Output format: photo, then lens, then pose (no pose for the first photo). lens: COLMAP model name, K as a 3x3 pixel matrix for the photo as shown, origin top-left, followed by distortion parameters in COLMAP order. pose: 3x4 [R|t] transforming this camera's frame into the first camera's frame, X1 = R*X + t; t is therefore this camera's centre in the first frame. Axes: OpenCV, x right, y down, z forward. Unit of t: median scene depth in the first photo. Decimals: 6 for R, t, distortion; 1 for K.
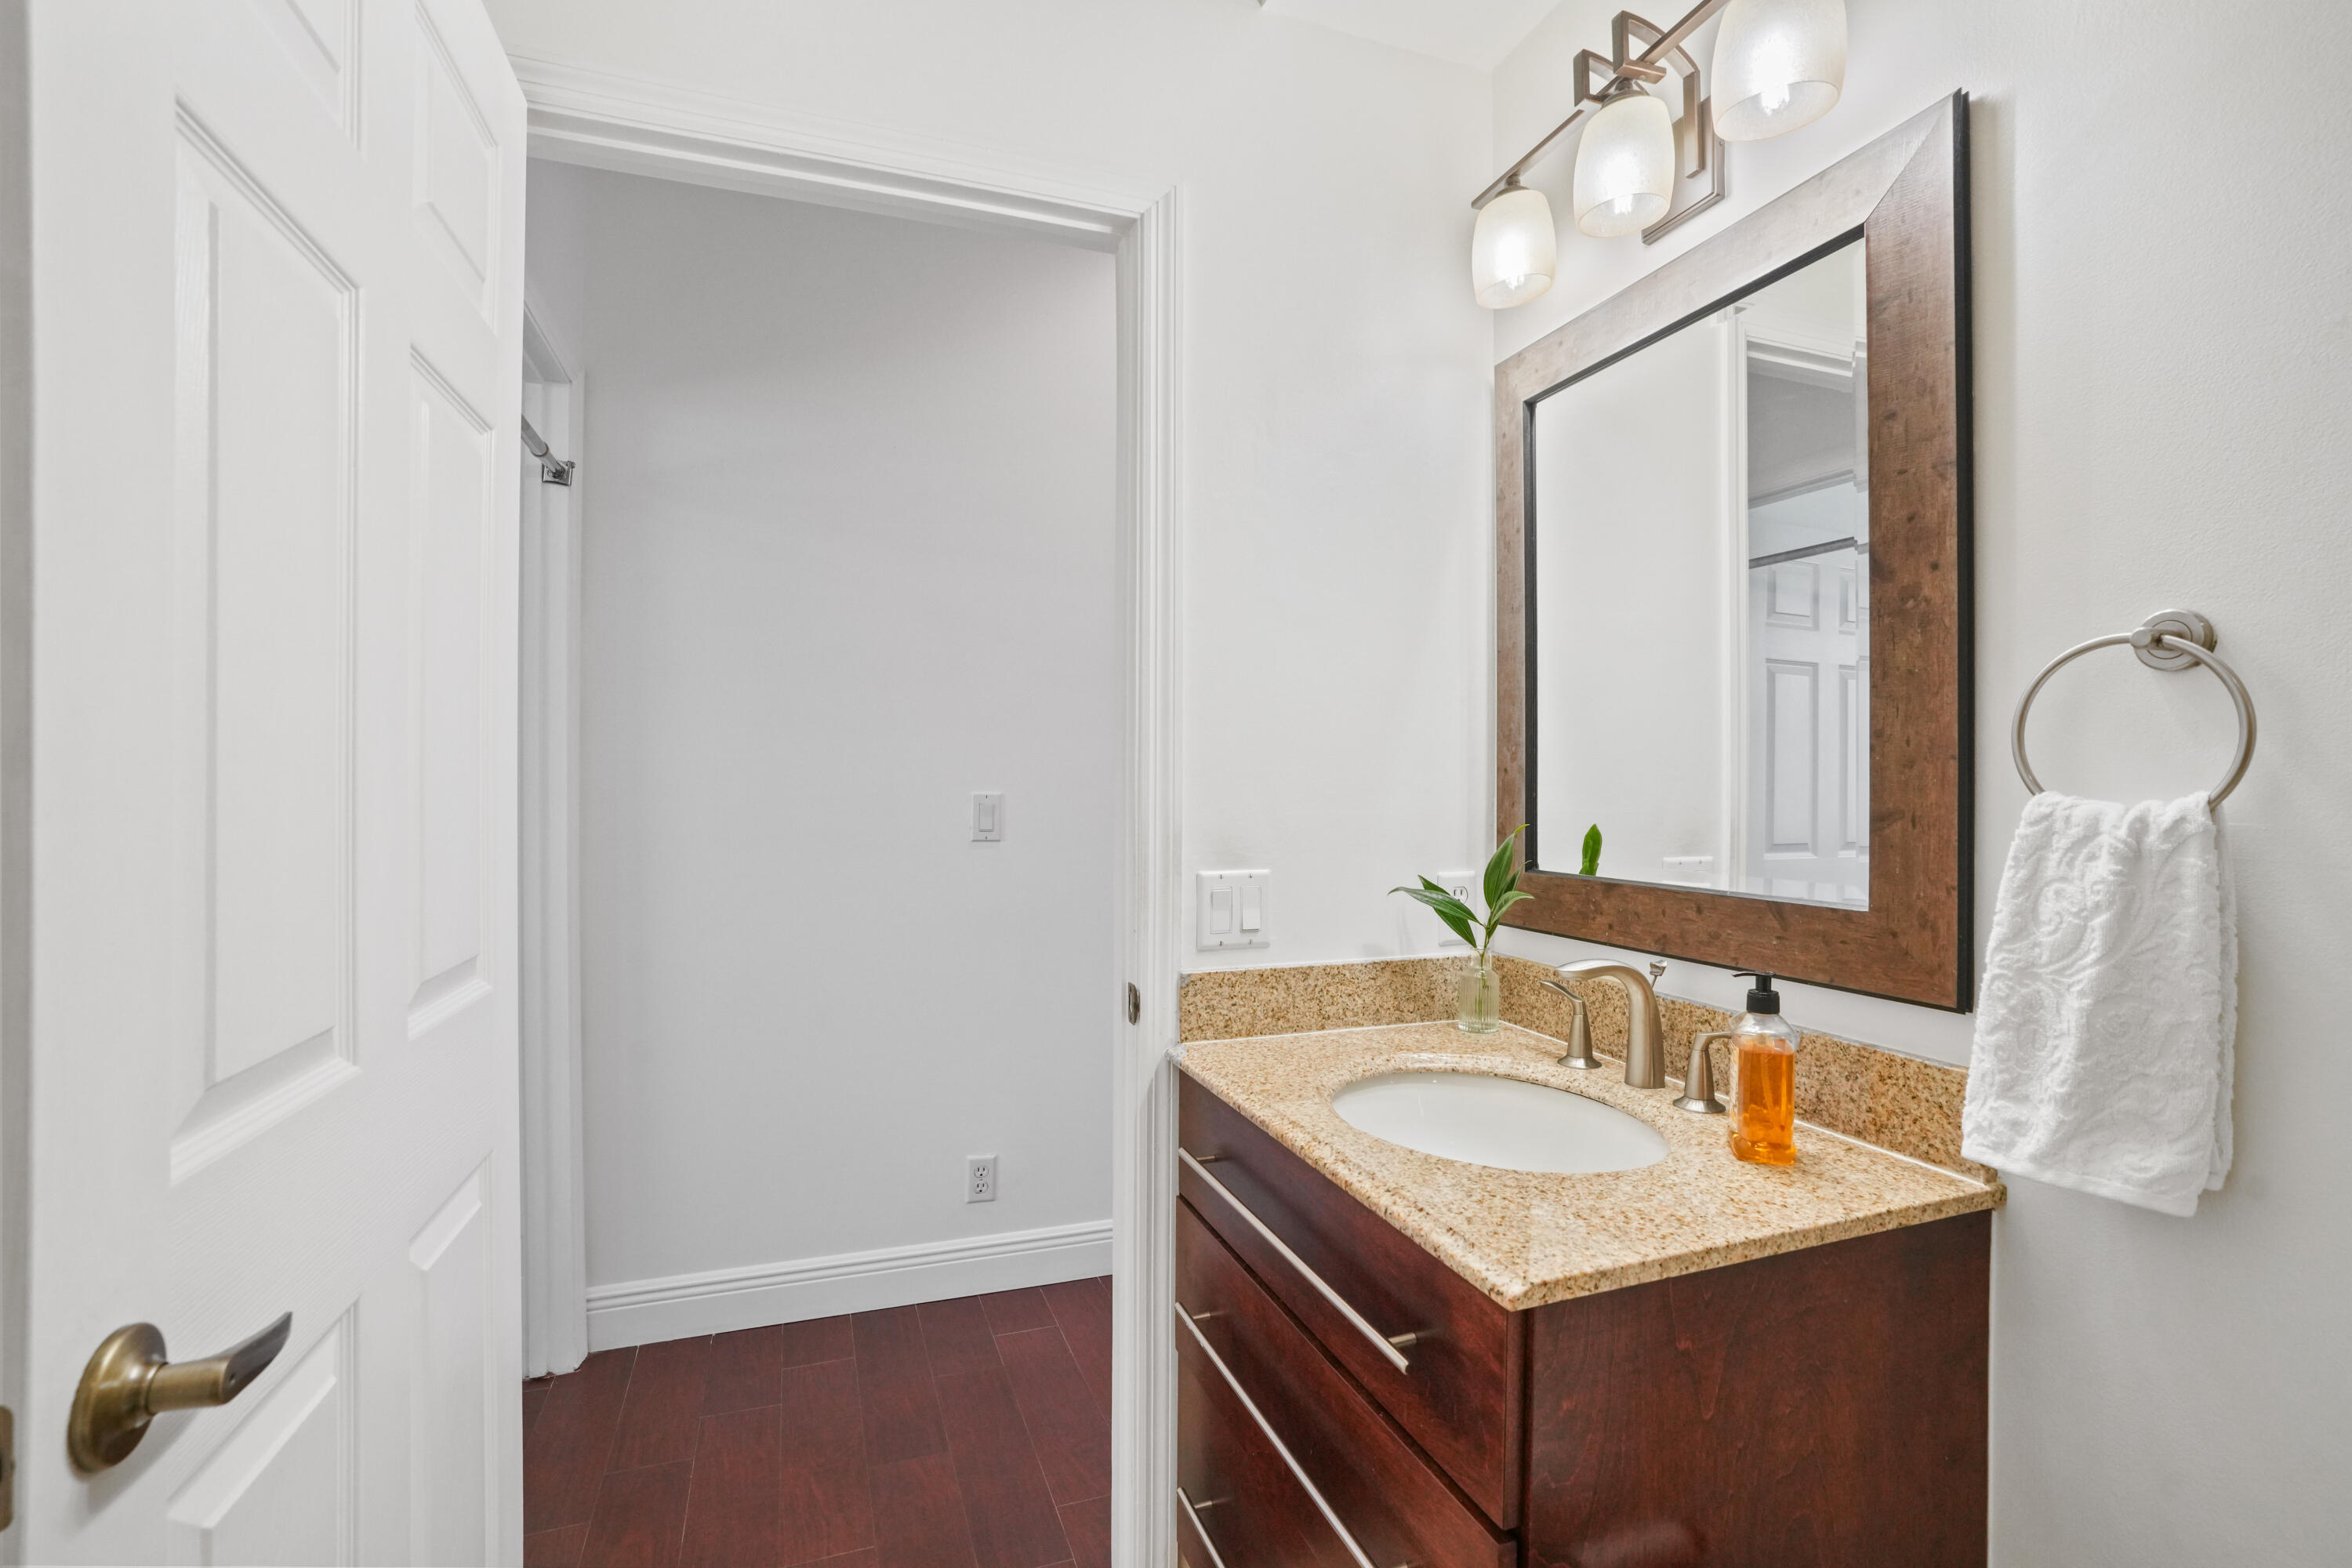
lens RADIAL K [[1073.8, 0, 1170.9], [0, 1073.8, 783.4], [0, 0, 1]] dist [-0.066214, 0.027633]
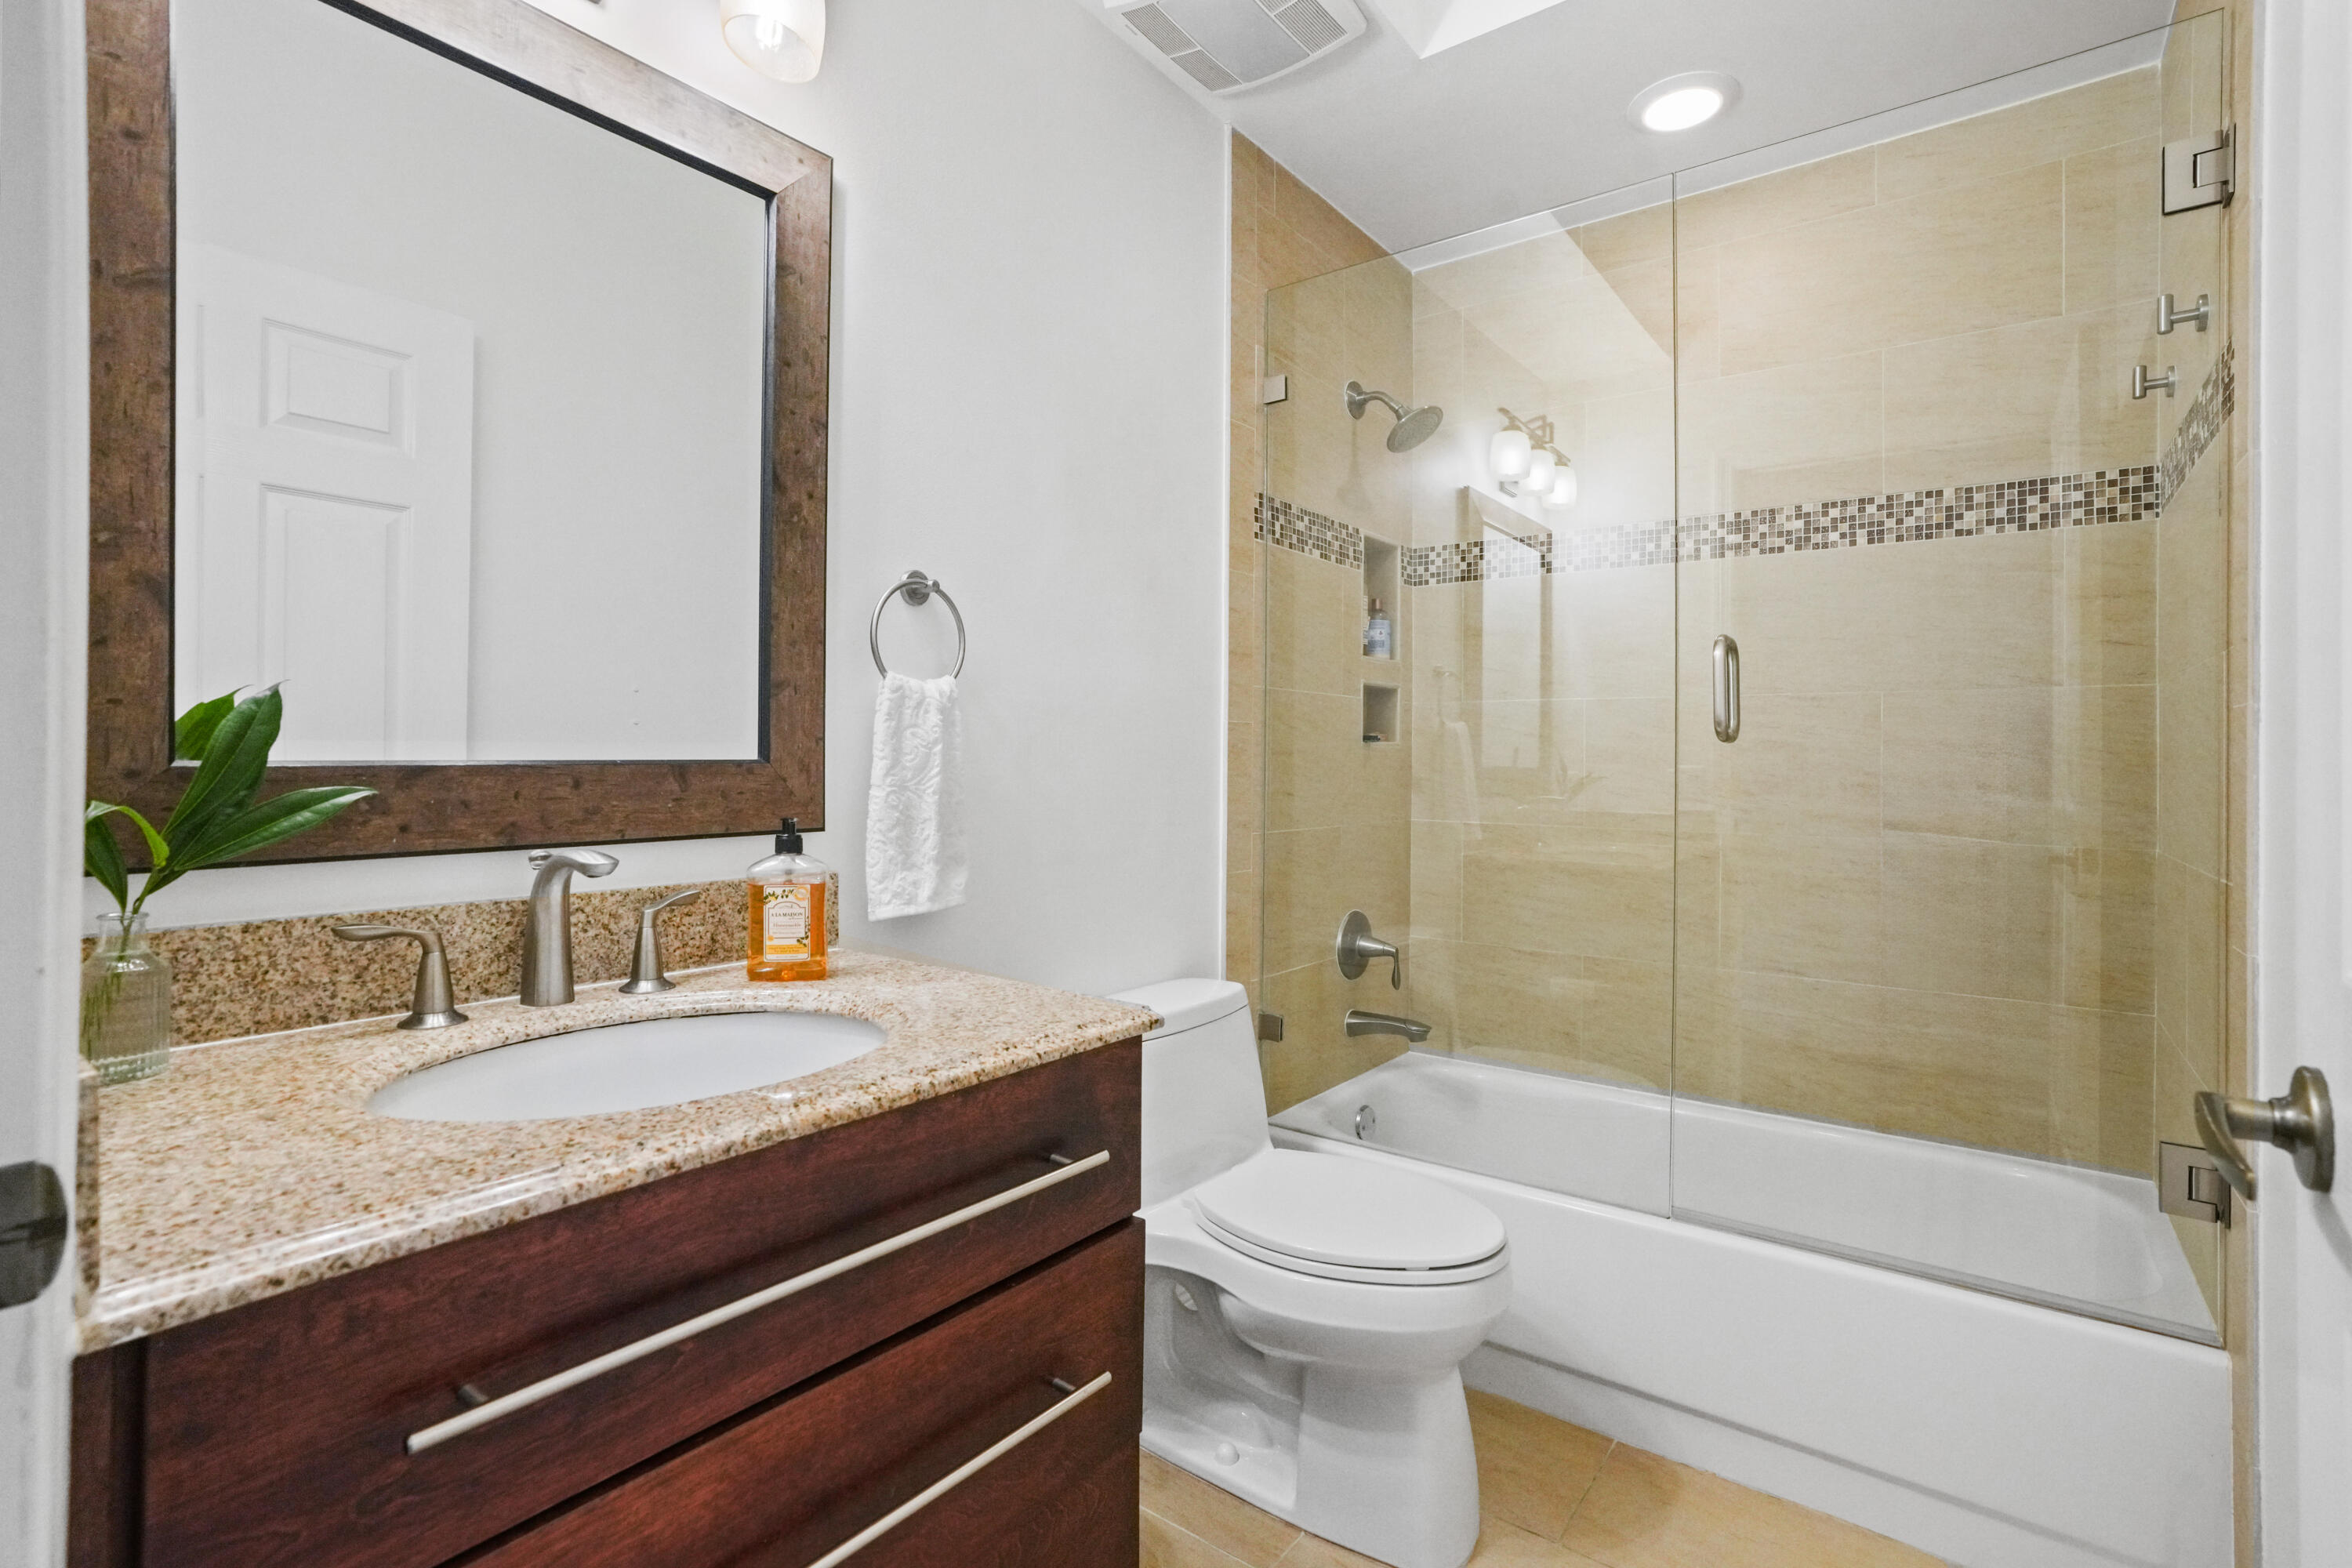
lens RADIAL K [[1073.8, 0, 1170.9], [0, 1073.8, 783.4], [0, 0, 1]] dist [-0.066214, 0.027633]
pose [[-0.548949, -0.020989, 0.835592, -0.631895], [-0.005251, 0.999752, 0.021662, 0.121008], [-0.835839, 0.007503, -0.548923, 1.332038]]
